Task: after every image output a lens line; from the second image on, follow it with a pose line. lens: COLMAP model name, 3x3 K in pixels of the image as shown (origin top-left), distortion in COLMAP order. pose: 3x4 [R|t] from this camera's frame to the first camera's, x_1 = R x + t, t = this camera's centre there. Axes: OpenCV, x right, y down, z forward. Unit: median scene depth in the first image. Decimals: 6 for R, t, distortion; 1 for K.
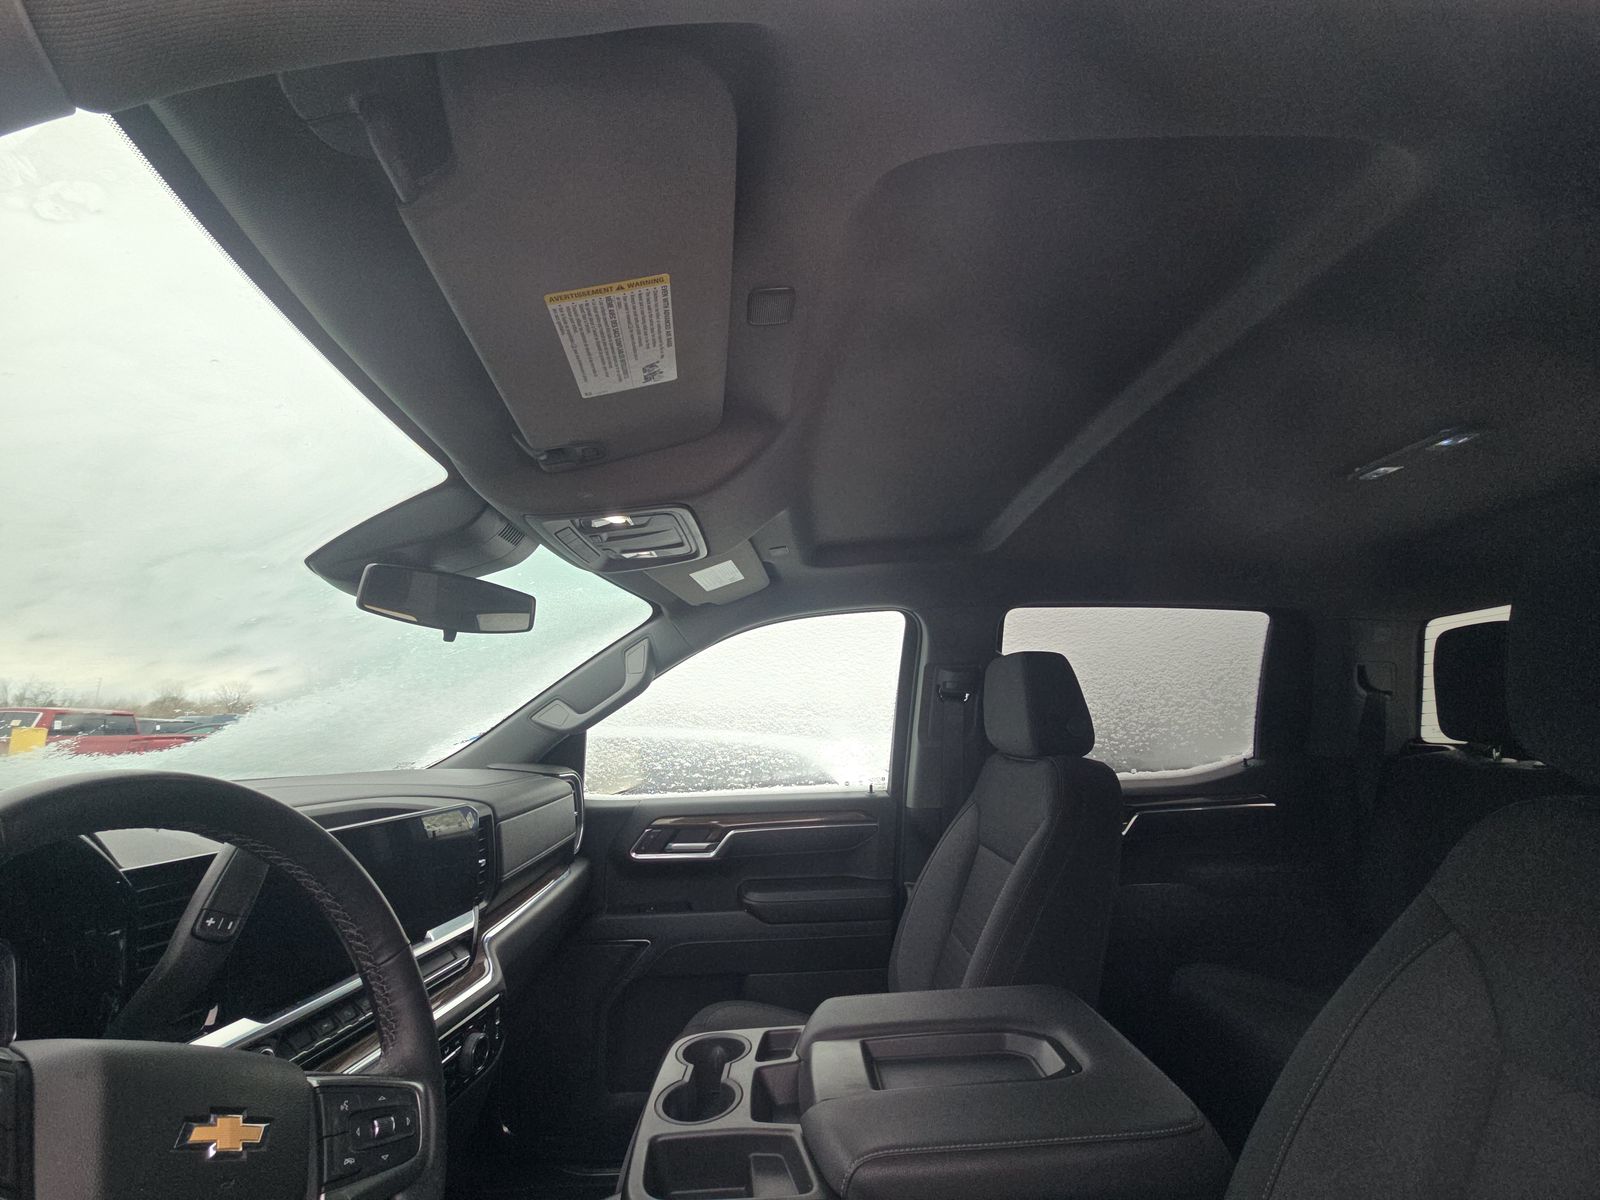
lens RADIAL K [[654.3, 0, 800.0], [0, 654.3, 600.0], [0, 0, 1]] dist [0.000061, 0.000070]
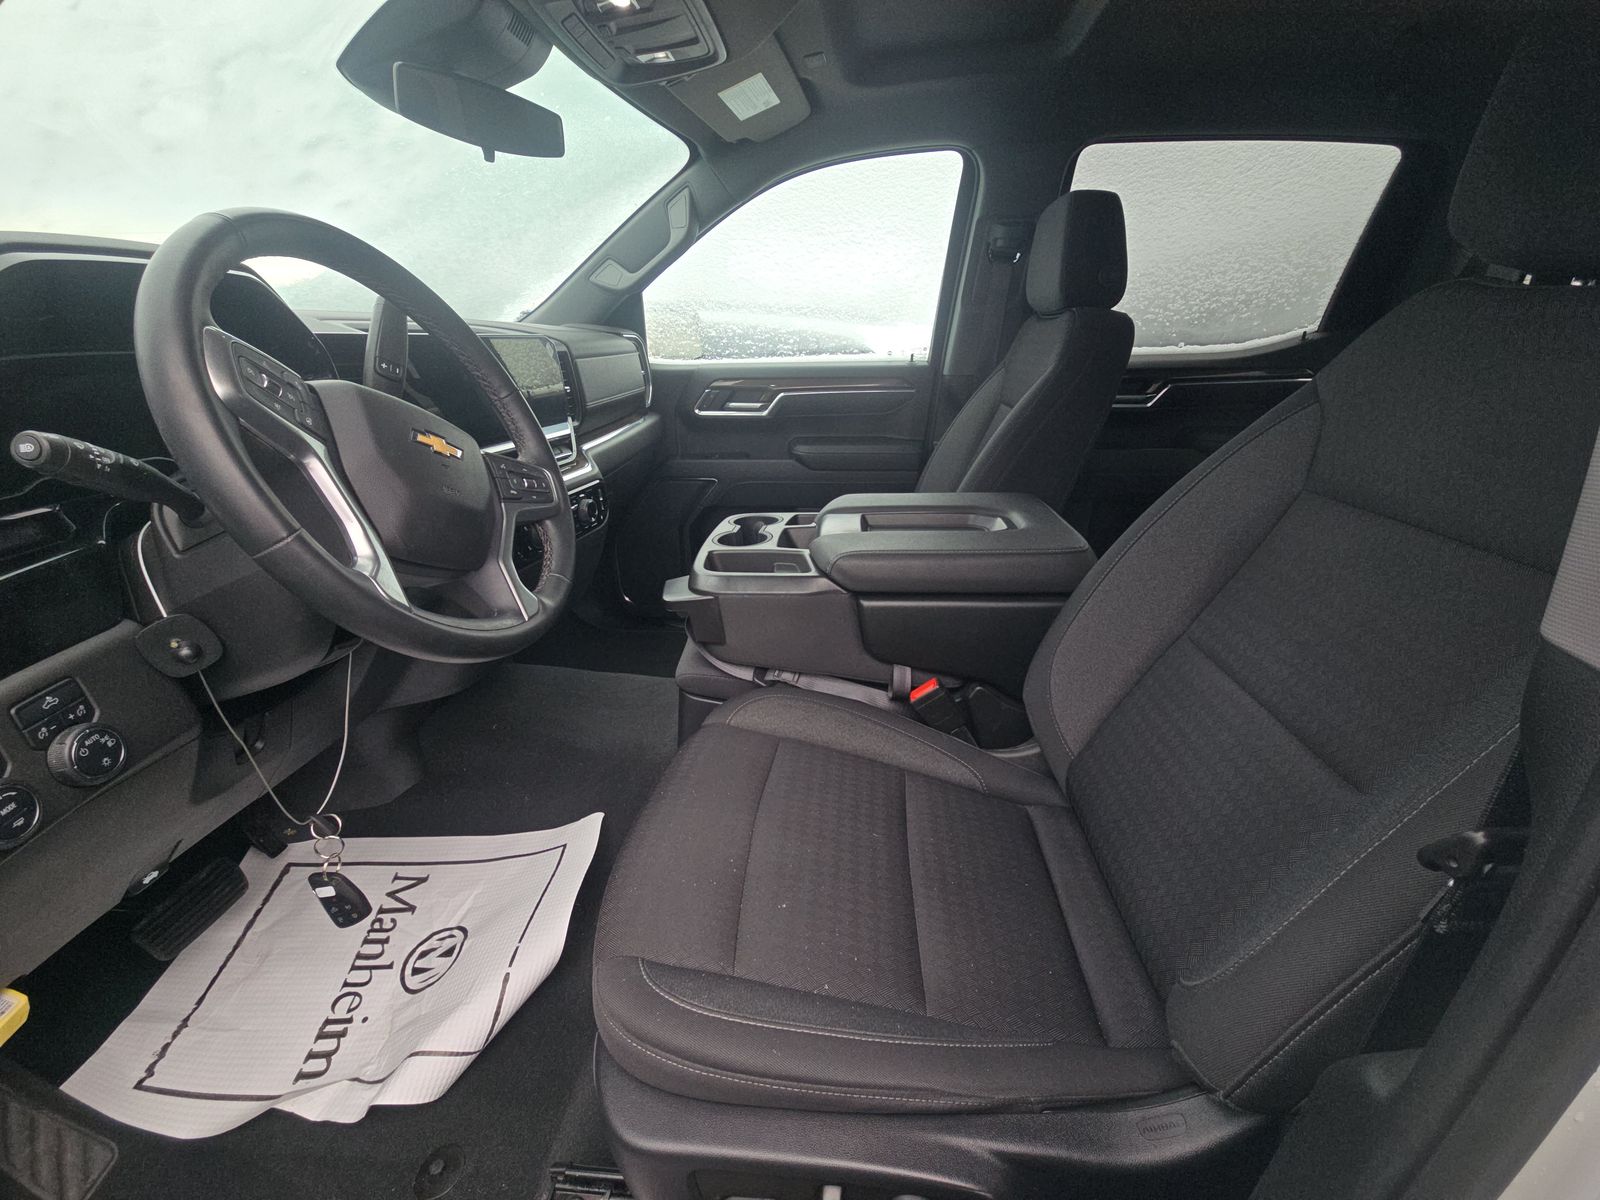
lens RADIAL K [[642.8, 0, 800.0], [0, 642.8, 600.0], [0, 0, 1]] dist [0.001176, -0.000237]
pose [[0.994205, 0.047031, -0.096666, 0.056252], [0.014218, 0.833793, 0.551895, 0.046071], [0.106556, -0.550071, 0.828292, -0.115221]]
